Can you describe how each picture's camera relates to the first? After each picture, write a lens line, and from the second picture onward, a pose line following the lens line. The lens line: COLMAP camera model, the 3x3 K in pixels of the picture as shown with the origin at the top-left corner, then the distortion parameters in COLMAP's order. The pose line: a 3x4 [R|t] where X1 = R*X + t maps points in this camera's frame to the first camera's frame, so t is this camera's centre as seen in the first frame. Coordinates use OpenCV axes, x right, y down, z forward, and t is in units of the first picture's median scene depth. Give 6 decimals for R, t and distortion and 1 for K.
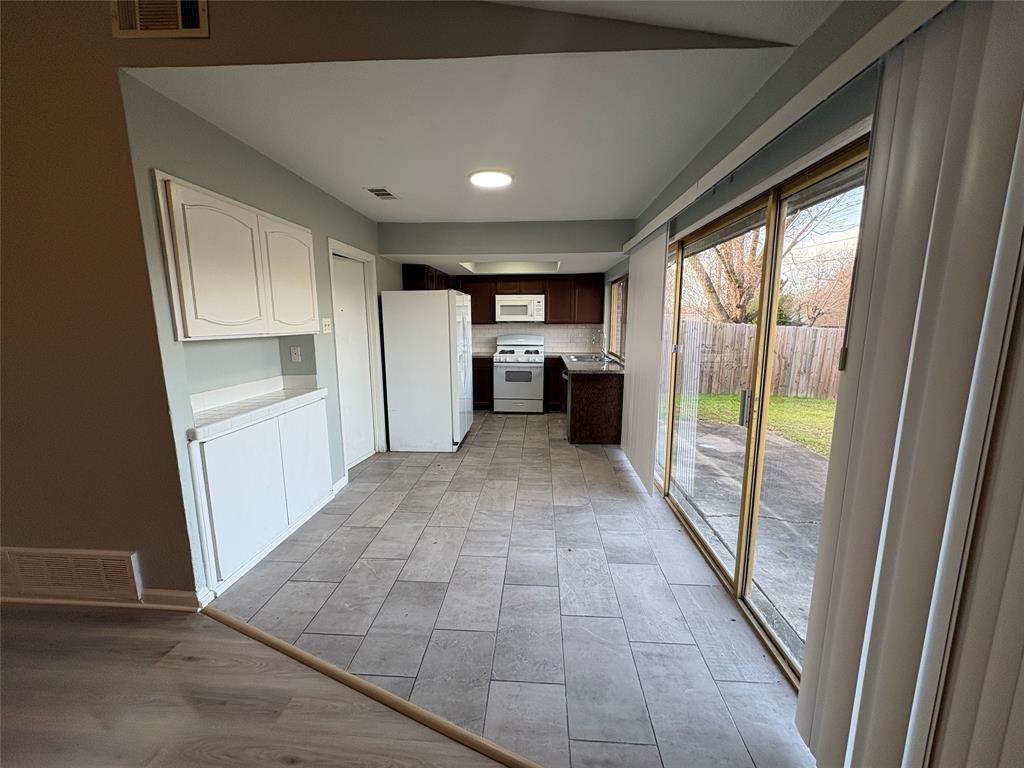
lens RADIAL K [[406.9, 0, 510.2], [0, 406.9, 385.8], [0, 0, 1]] dist [0.000291, 0.000744]
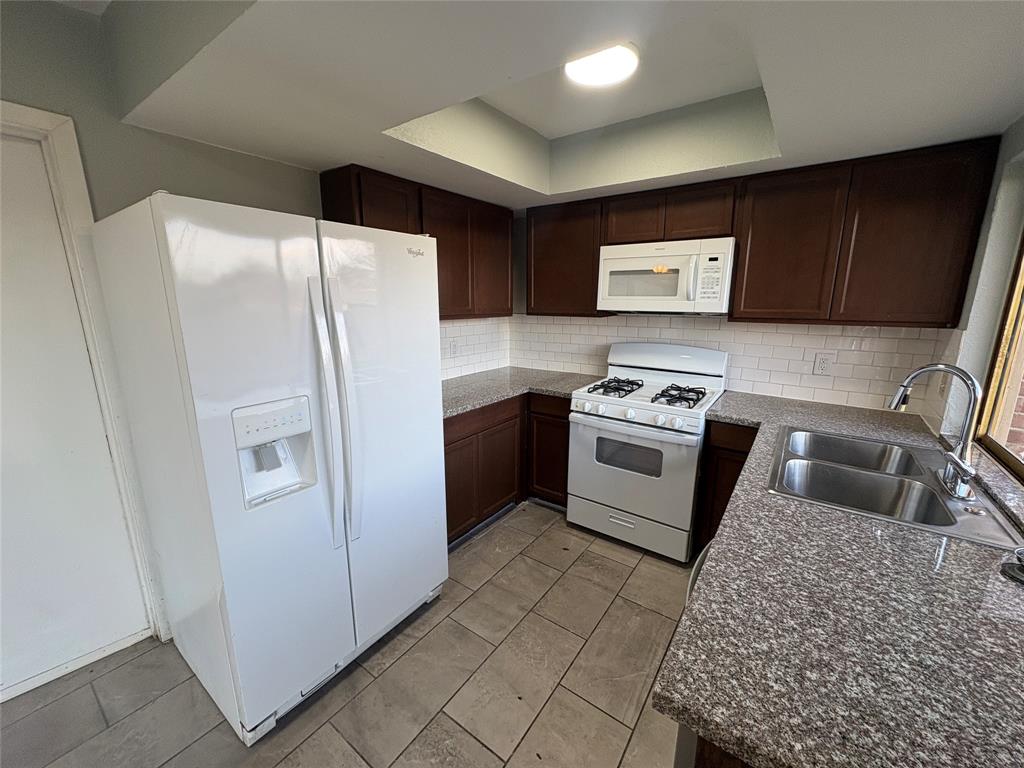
lens RADIAL K [[406.9, 0, 514.7], [0, 406.9, 387.1], [0, 0, 1]] dist [0.000291, 0.000744]
pose [[0.849303, 0.119810, -0.514130, 0.118263], [-0.091124, 0.992559, 0.080770, -0.107497], [0.519981, -0.021748, 0.853901, 0.603404]]
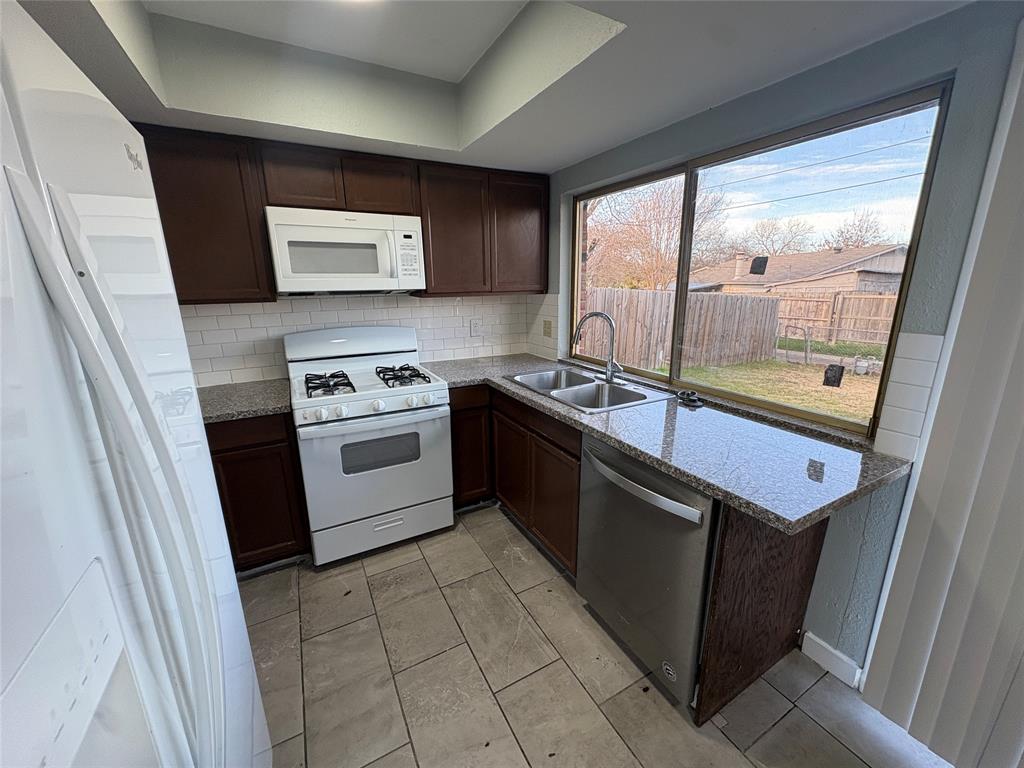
lens RADIAL K [[406.9, 0, 515.8], [0, 406.9, 385.6], [0, 0, 1]] dist [0.000291, 0.000744]
pose [[0.838860, -0.139331, 0.526214, -0.058010], [0.094141, 0.989255, 0.111861, -0.105550], [-0.536145, -0.044297, 0.842963, 0.635671]]
